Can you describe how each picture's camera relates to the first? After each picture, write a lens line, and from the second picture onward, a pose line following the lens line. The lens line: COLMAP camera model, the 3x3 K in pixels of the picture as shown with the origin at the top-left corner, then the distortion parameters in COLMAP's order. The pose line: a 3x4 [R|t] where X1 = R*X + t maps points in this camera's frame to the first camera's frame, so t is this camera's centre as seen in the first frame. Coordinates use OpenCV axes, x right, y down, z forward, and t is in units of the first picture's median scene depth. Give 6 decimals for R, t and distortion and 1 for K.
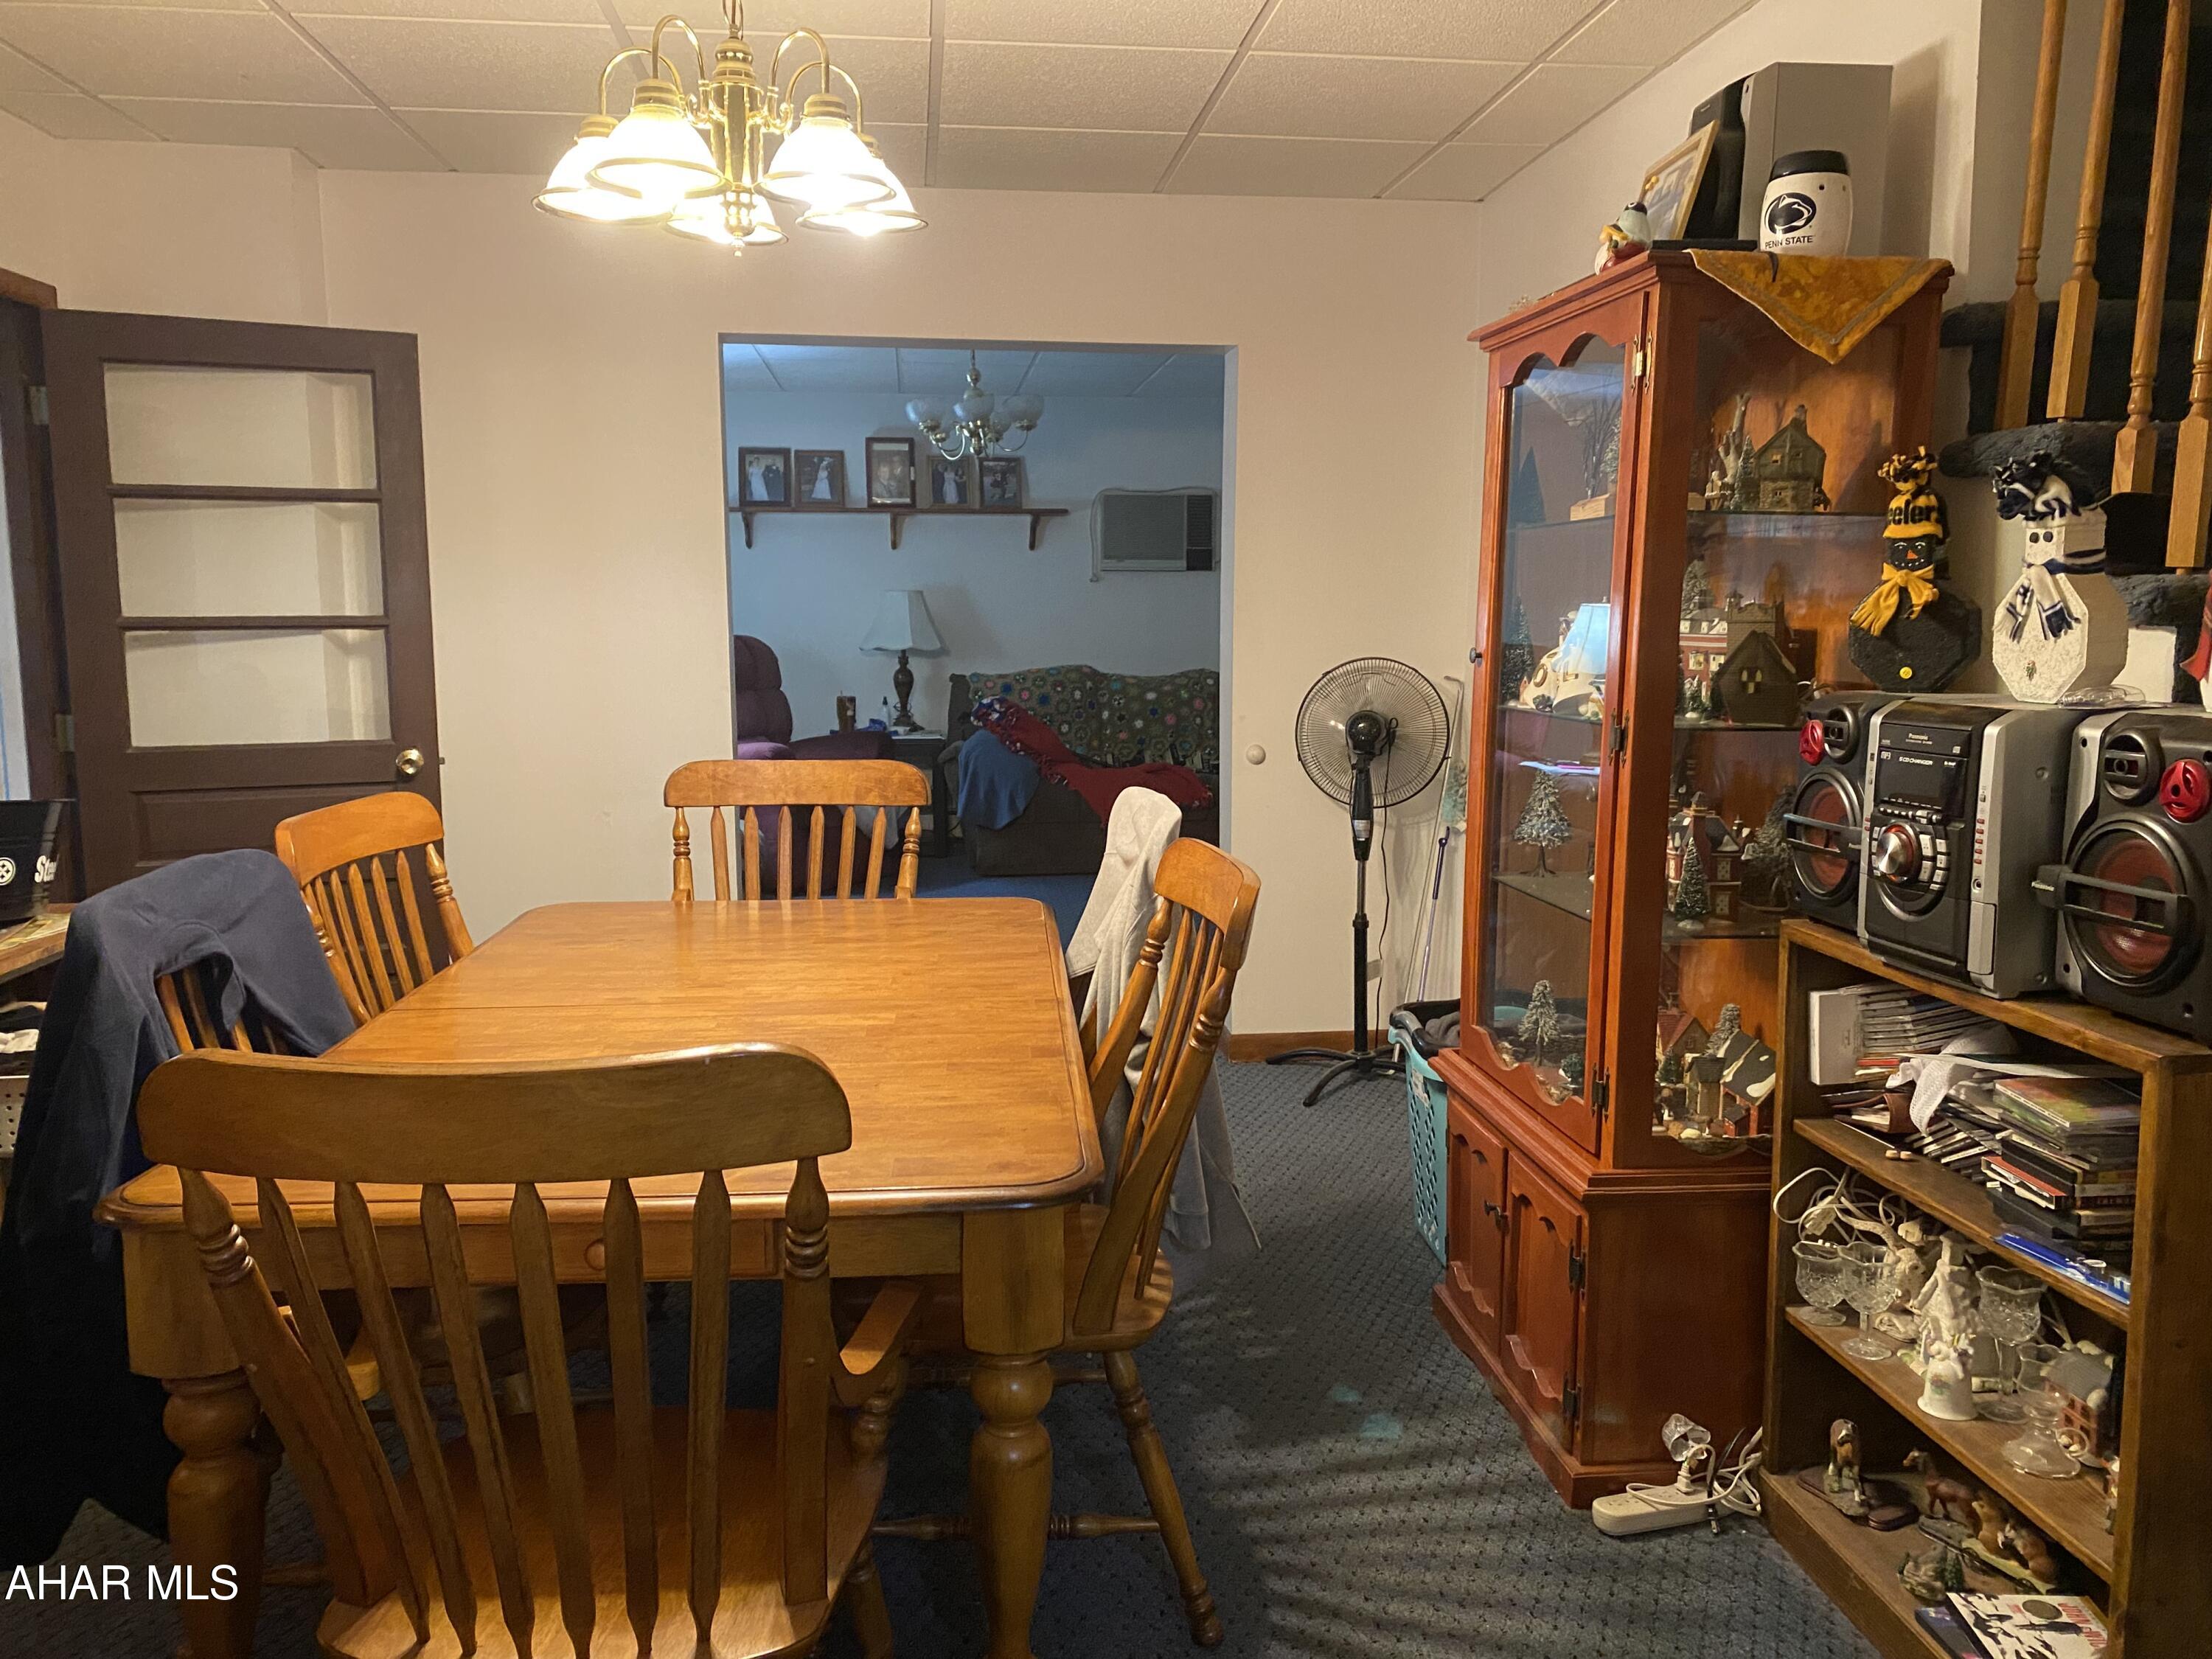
lens RADIAL K [[1722.8, 0, 1121.3], [0, 1722.8, 823.6], [0, 0, 1]] dist [0.069423, -0.048663]
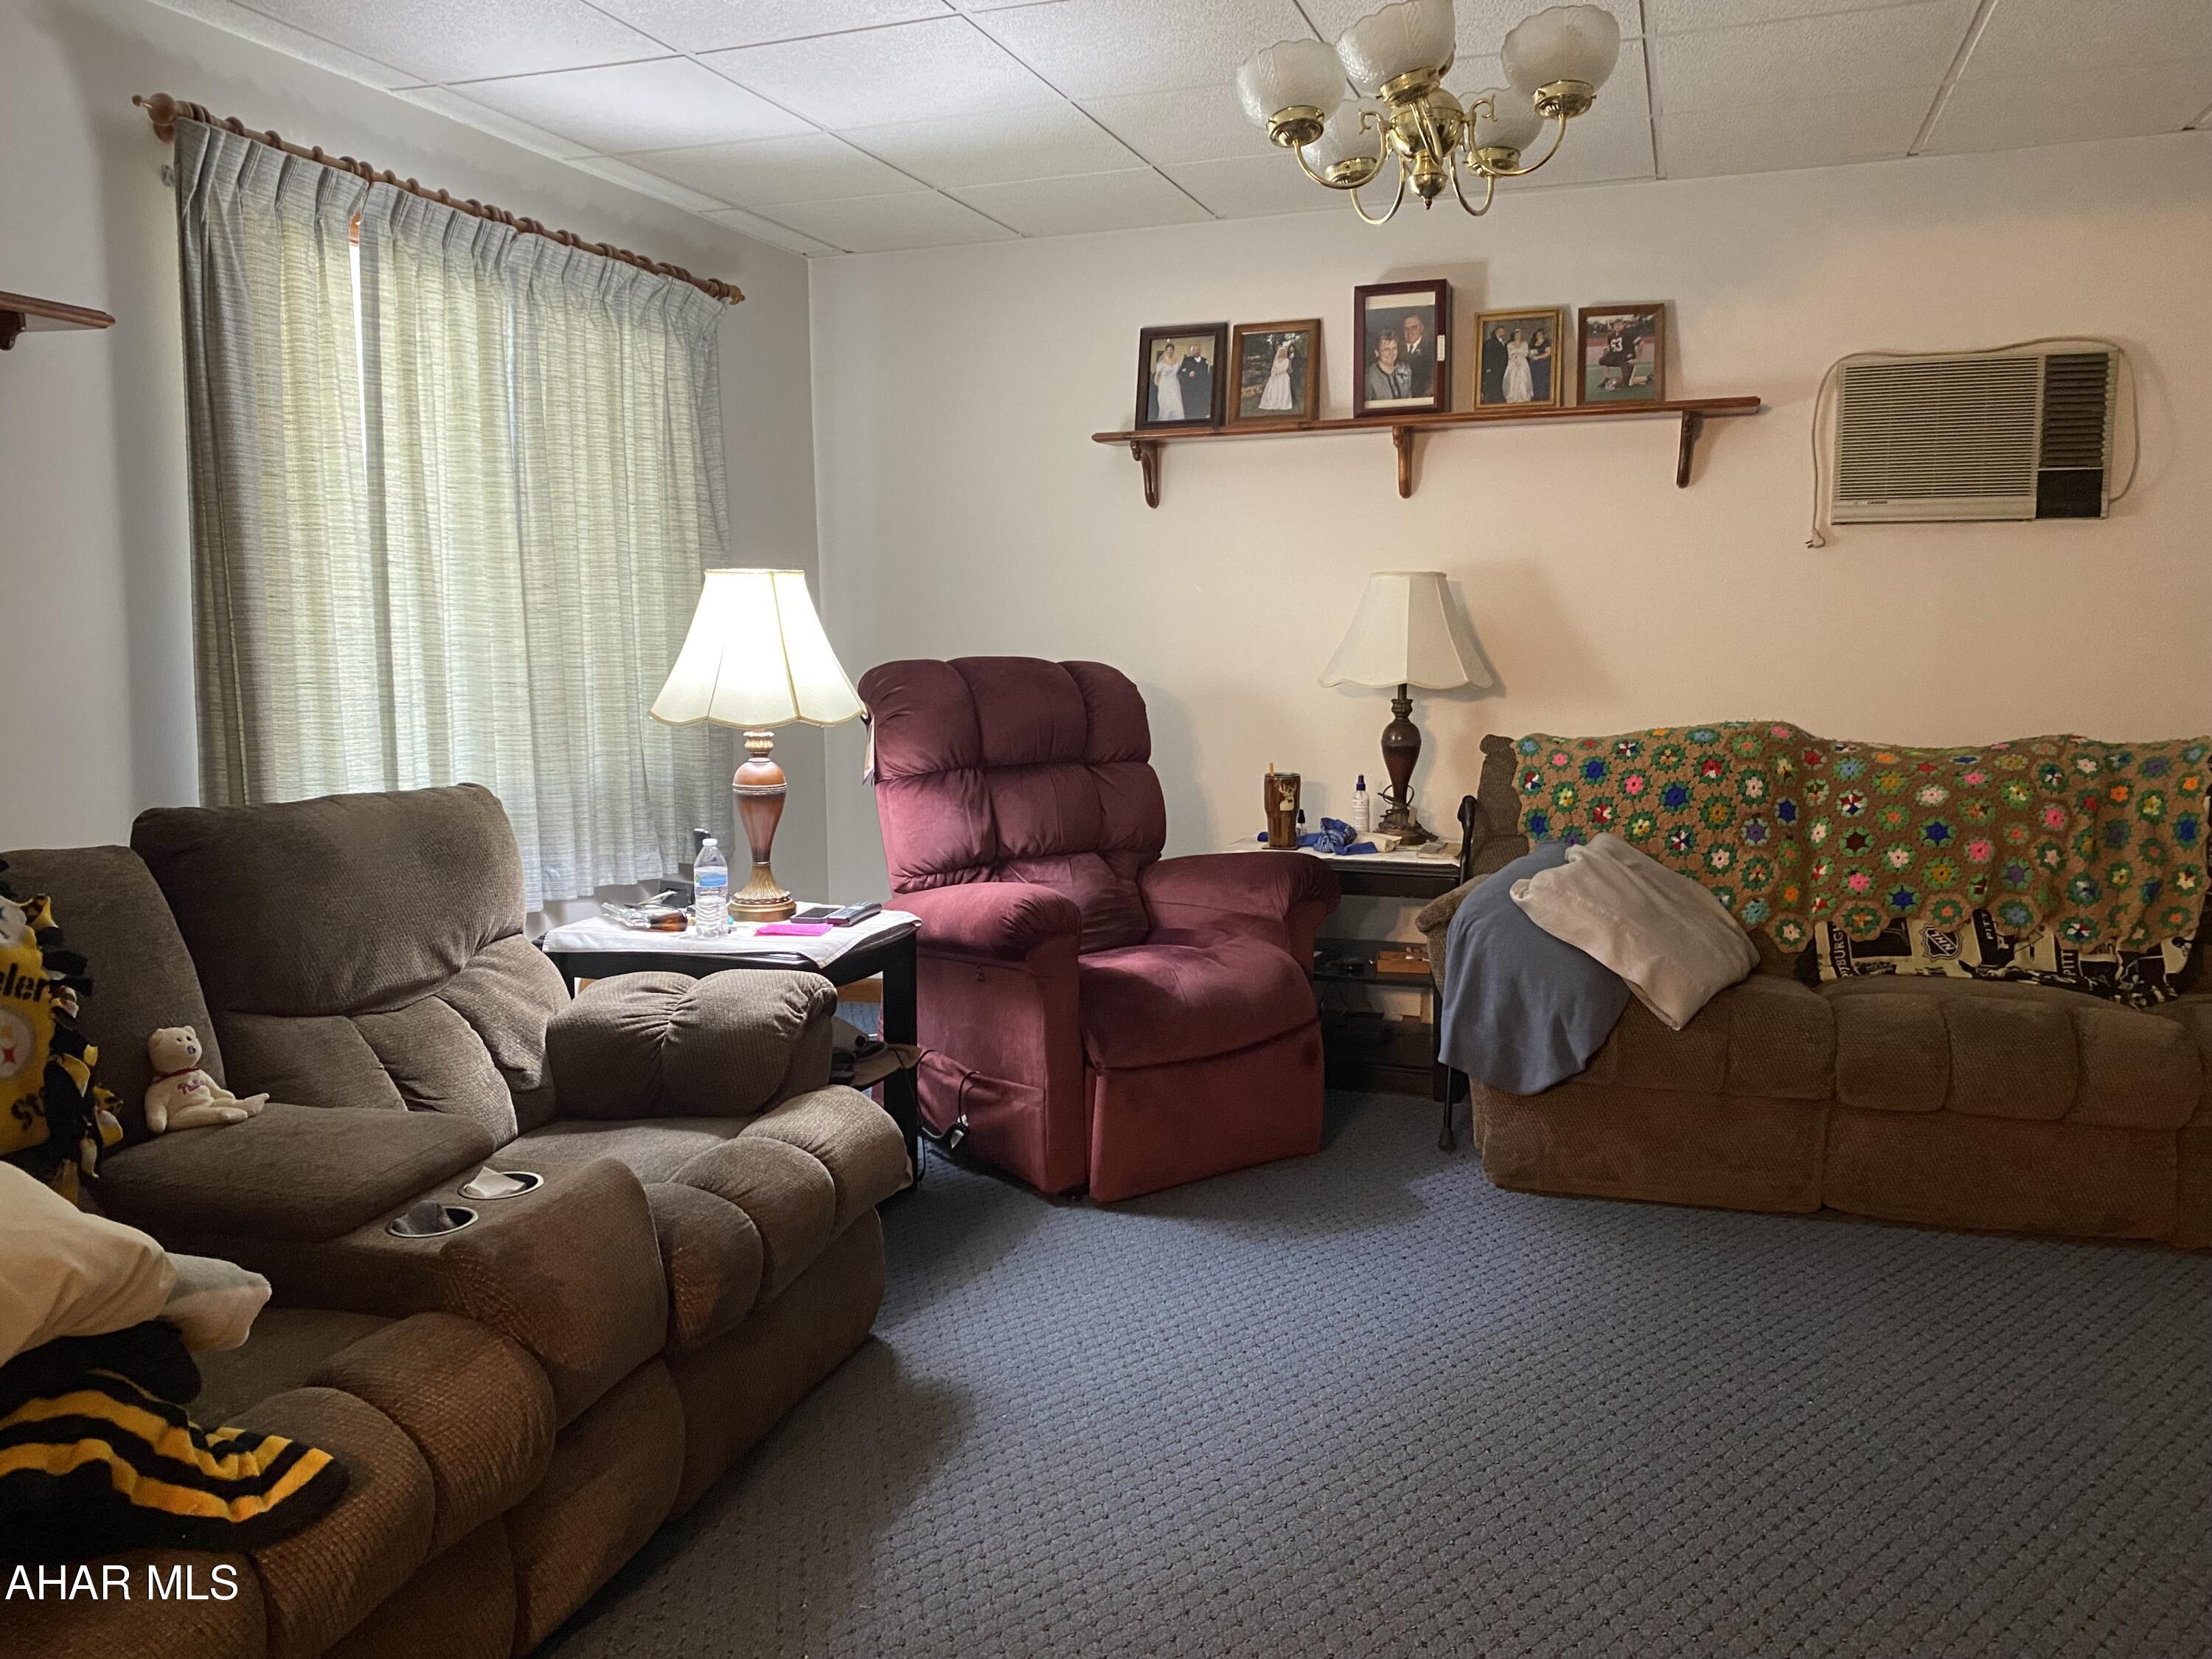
lens RADIAL K [[1665.4, 0, 1102.5], [0, 1665.4, 802.7], [0, 0, 1]] dist [0.102419, -0.190547]
pose [[0.896426, 0.042626, -0.441139, 0.017192], [-0.048132, 0.998840, -0.001292, -0.060412], [0.440572, 0.022391, 0.897438, 0.505738]]
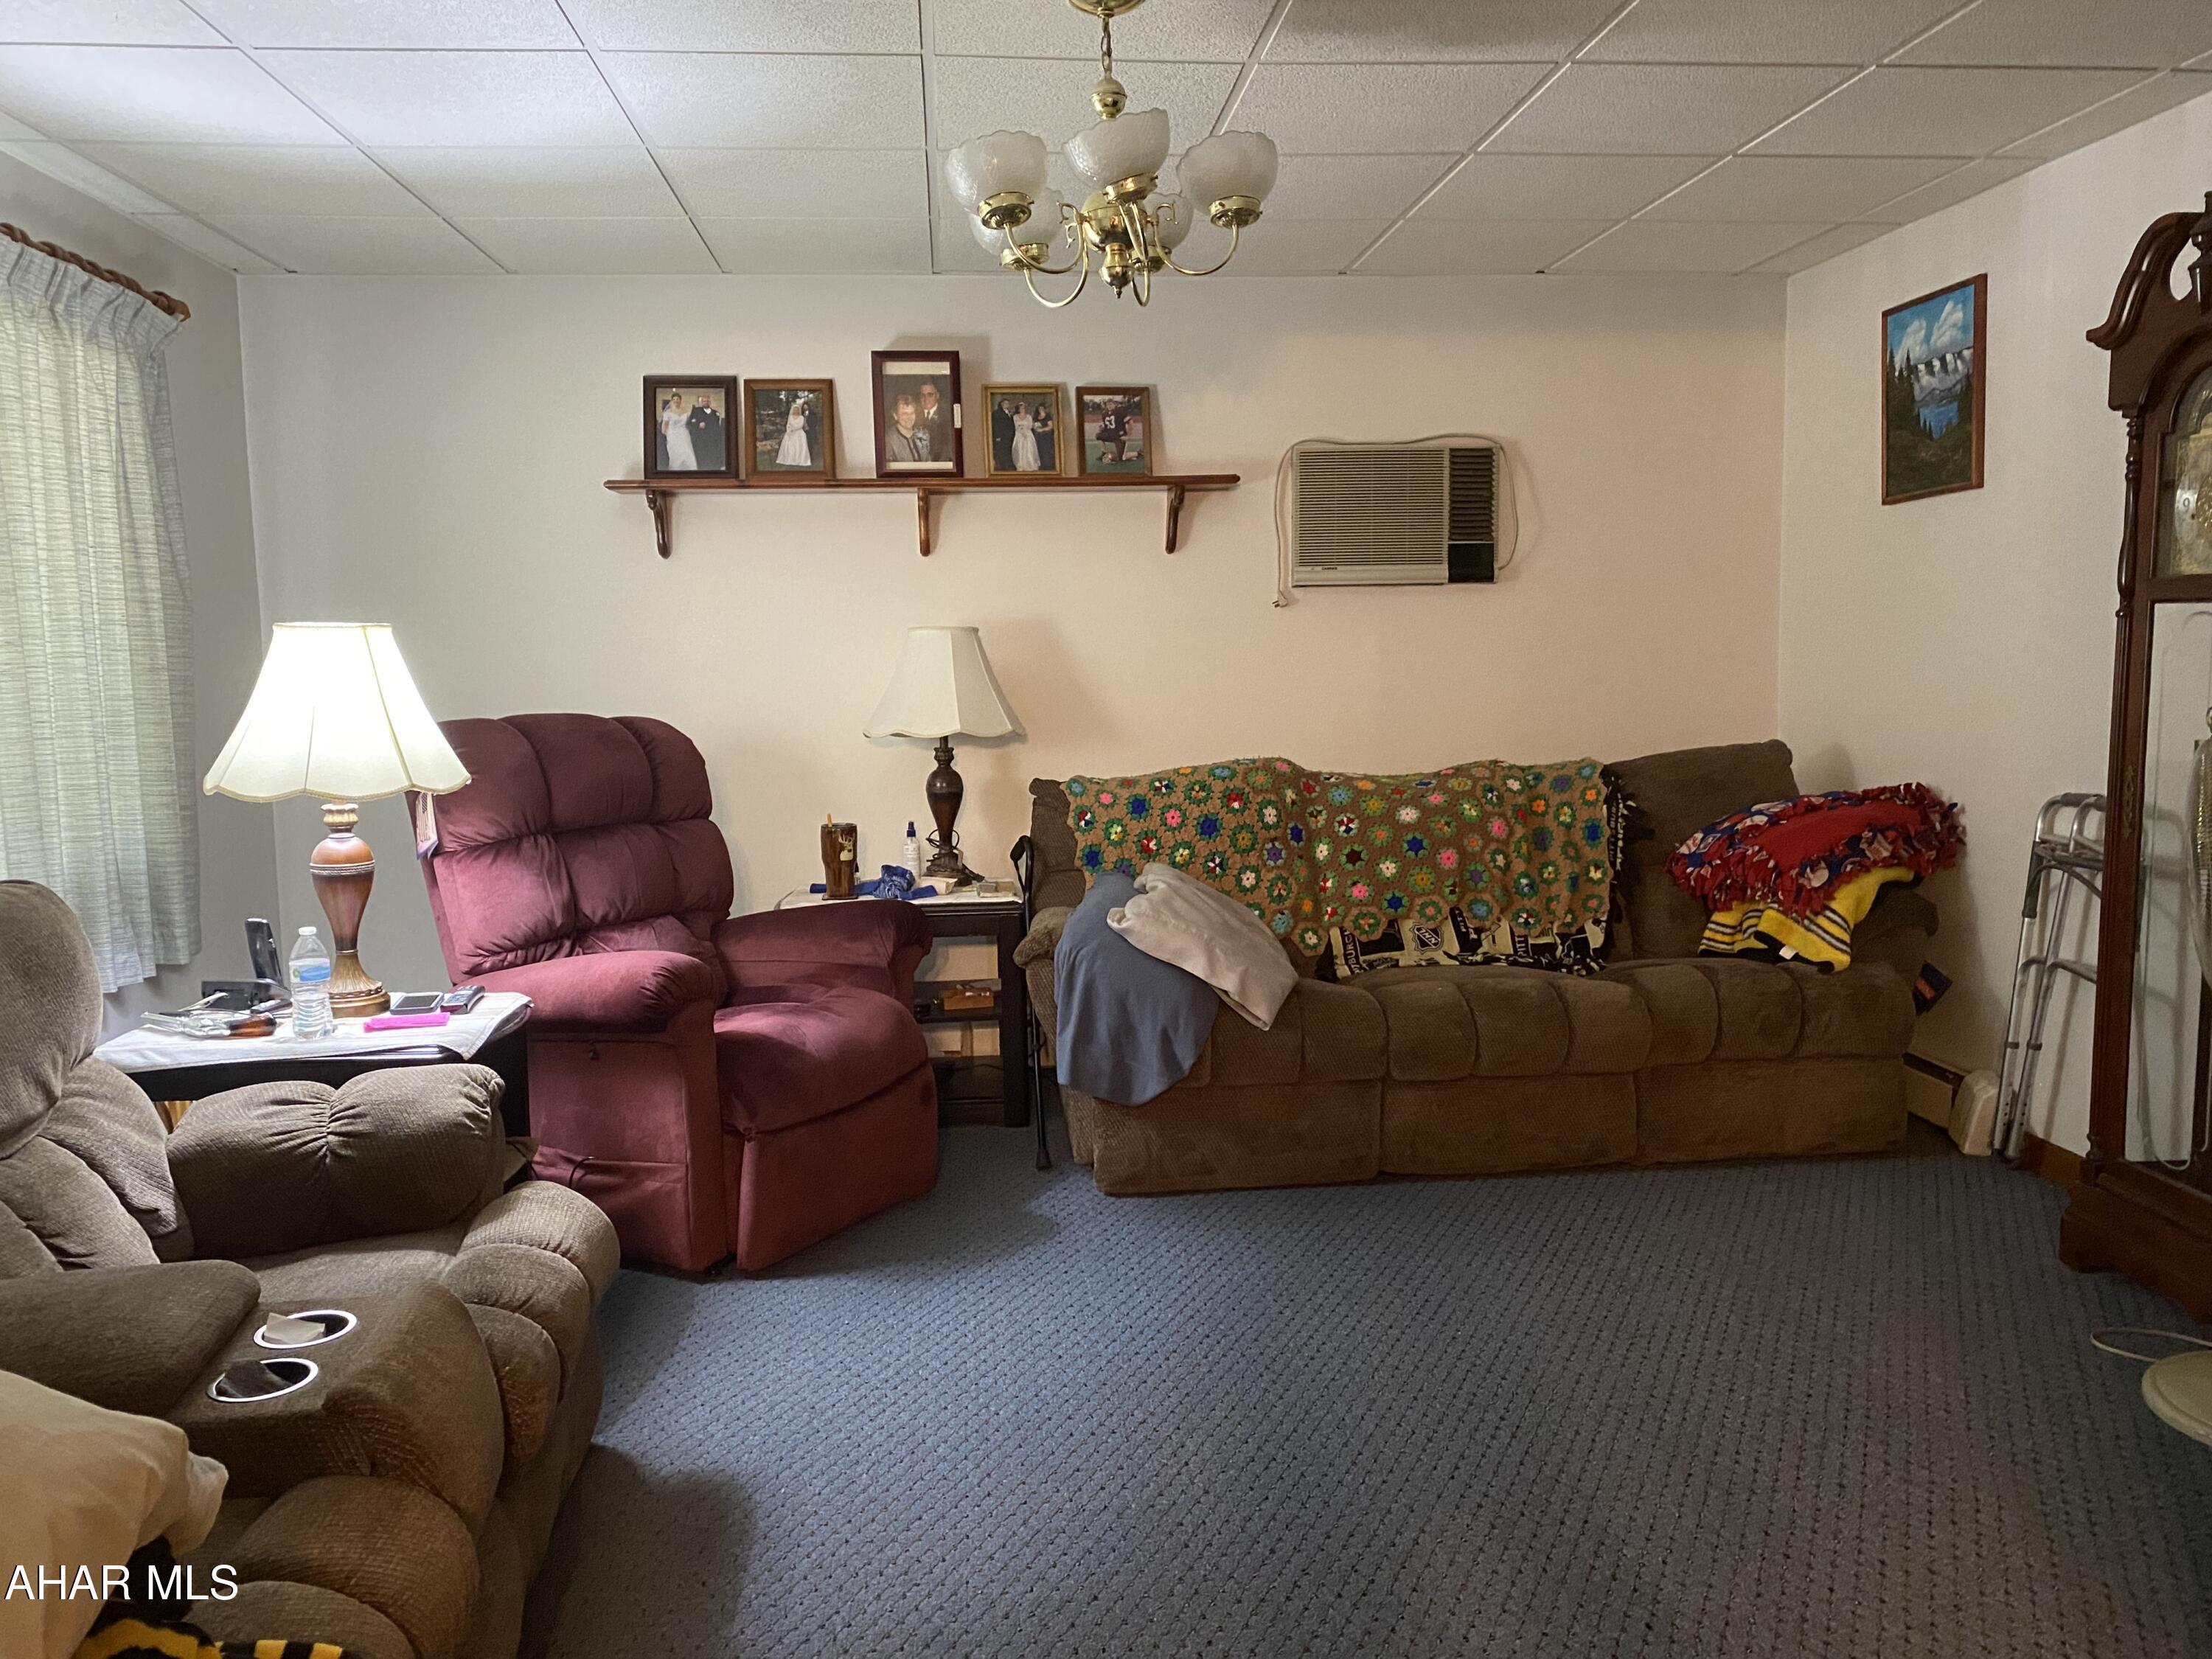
lens RADIAL K [[1665.4, 0, 1102.5], [0, 1665.4, 802.7], [0, 0, 1]] dist [0.102419, -0.190547]
pose [[0.999442, -0.014628, -0.030030, -0.060513], [0.013439, 0.999133, -0.039394, -0.057862], [0.030581, 0.038969, 0.998772, 0.474957]]
